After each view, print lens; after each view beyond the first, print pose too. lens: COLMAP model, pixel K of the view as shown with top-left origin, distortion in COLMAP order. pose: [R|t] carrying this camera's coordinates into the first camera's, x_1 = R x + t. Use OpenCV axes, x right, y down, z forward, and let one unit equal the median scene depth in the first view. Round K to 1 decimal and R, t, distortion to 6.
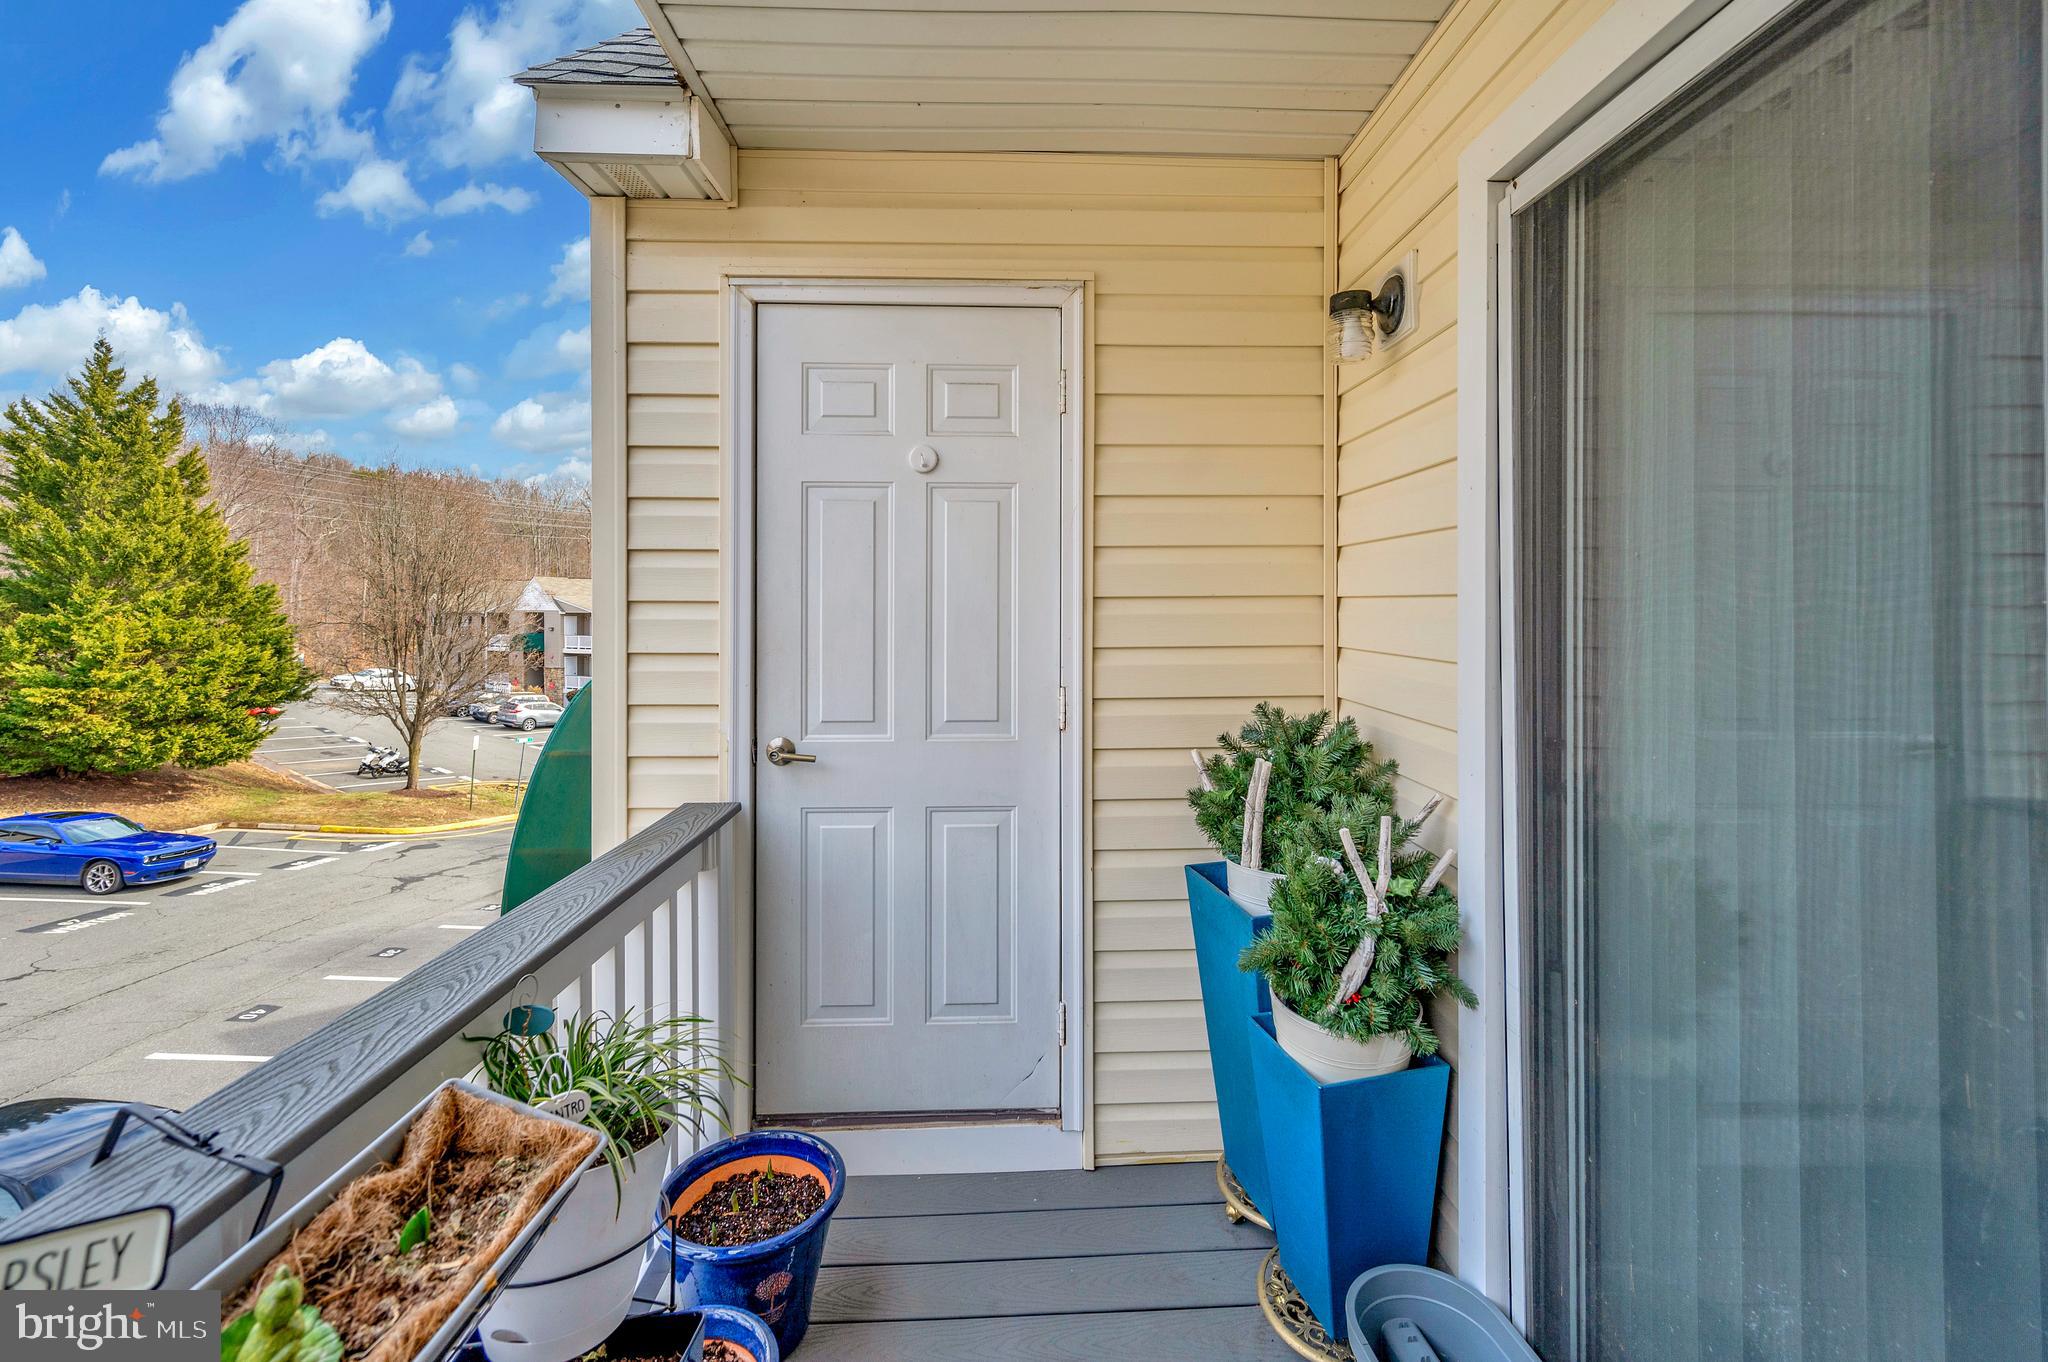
lens RADIAL K [[852.5, 0, 1031.9], [0, 852.5, 606.4], [0, 0, 1]] dist [0.001045, 0.000128]
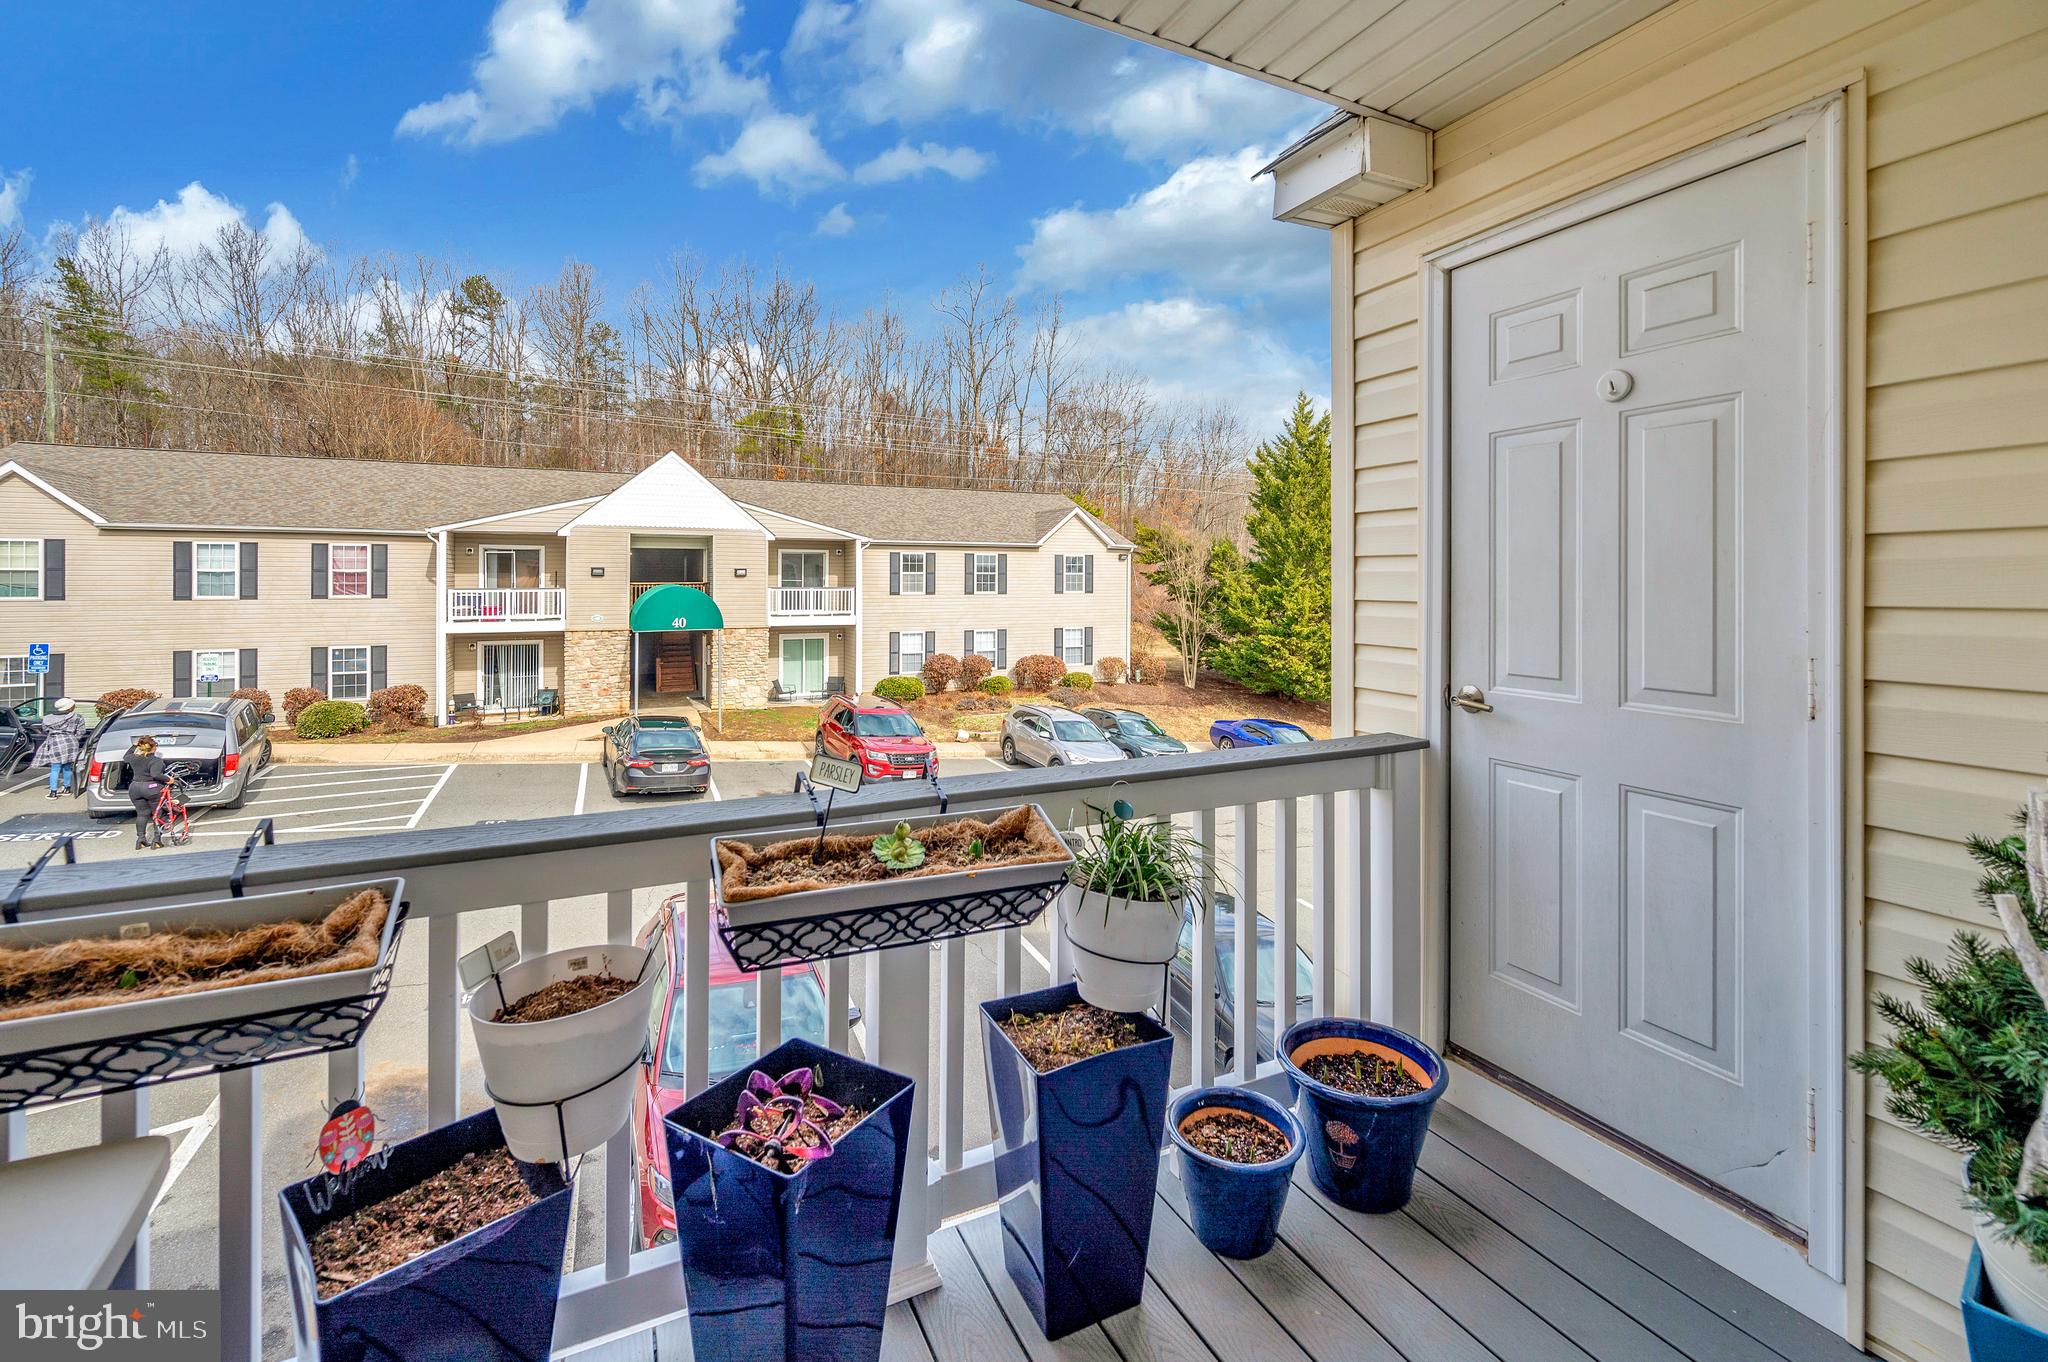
lens RADIAL K [[859.6, 0, 1025.8], [0, 859.6, 584.2], [0, 0, 1]] dist [-0.002363, -0.001181]
pose [[0.409585, 0.002971, -0.912267, 0.427883], [-0.000066, 0.999995, 0.003227, 0.028058], [0.912272, -0.001262, 0.409583, 0.087514]]
